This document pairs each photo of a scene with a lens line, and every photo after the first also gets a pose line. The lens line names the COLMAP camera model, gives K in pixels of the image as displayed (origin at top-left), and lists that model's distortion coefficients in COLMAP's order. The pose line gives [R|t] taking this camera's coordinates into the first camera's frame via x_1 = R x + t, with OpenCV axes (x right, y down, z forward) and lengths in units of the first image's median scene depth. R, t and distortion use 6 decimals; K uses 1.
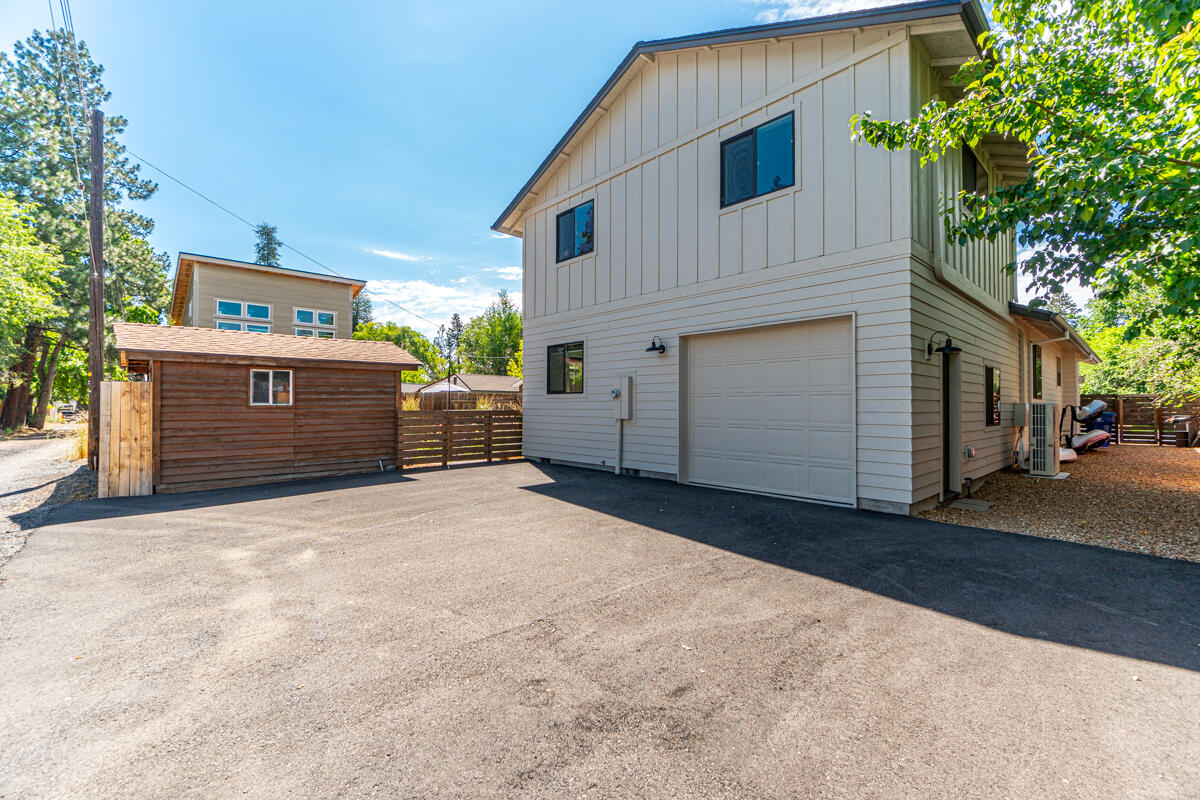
lens RADIAL K [[516.0, 0, 604.4], [0, 516.0, 403.0], [0, 0, 1]] dist [-0.006370, 0.001640]
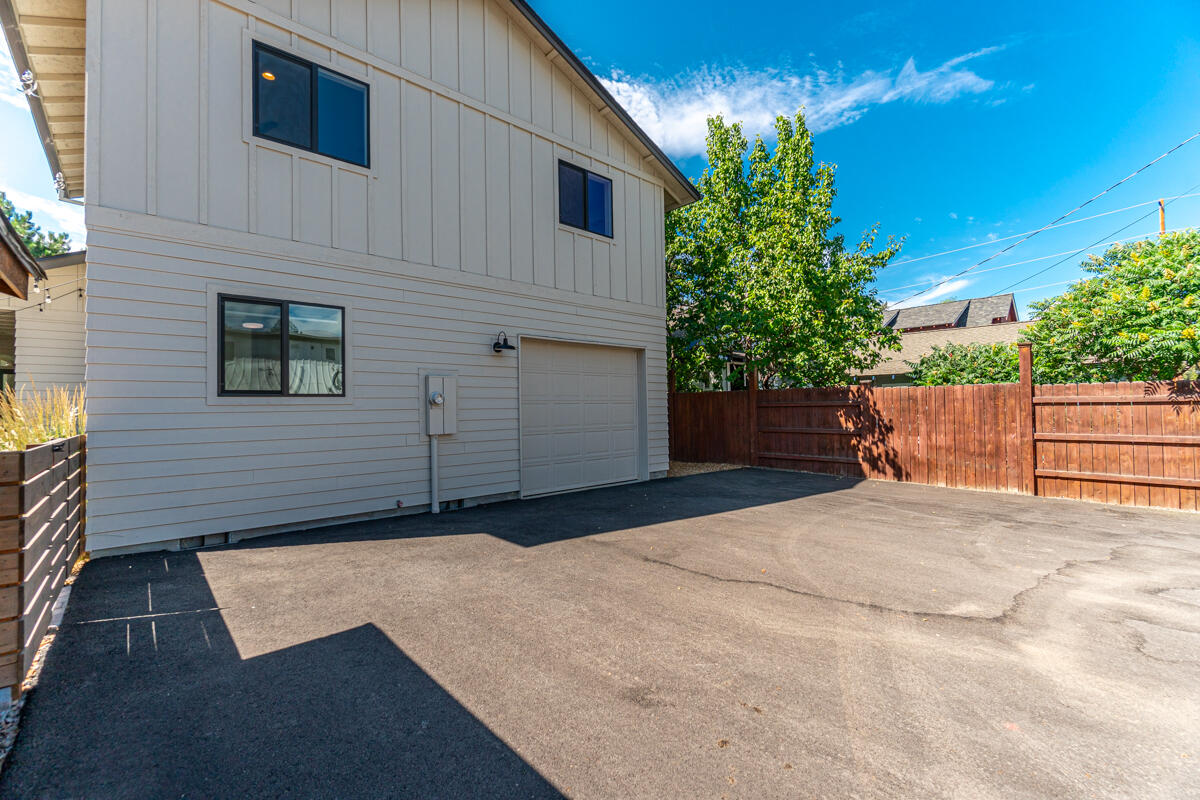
lens RADIAL K [[516.0, 0, 604.1], [0, 516.0, 399.7], [0, 0, 1]] dist [-0.006370, 0.001640]
pose [[0.012899, 0.015964, 0.999789, -0.814051], [-0.000418, 0.999873, -0.015960, -0.007240], [-0.999917, -0.000212, 0.012904, 0.912816]]
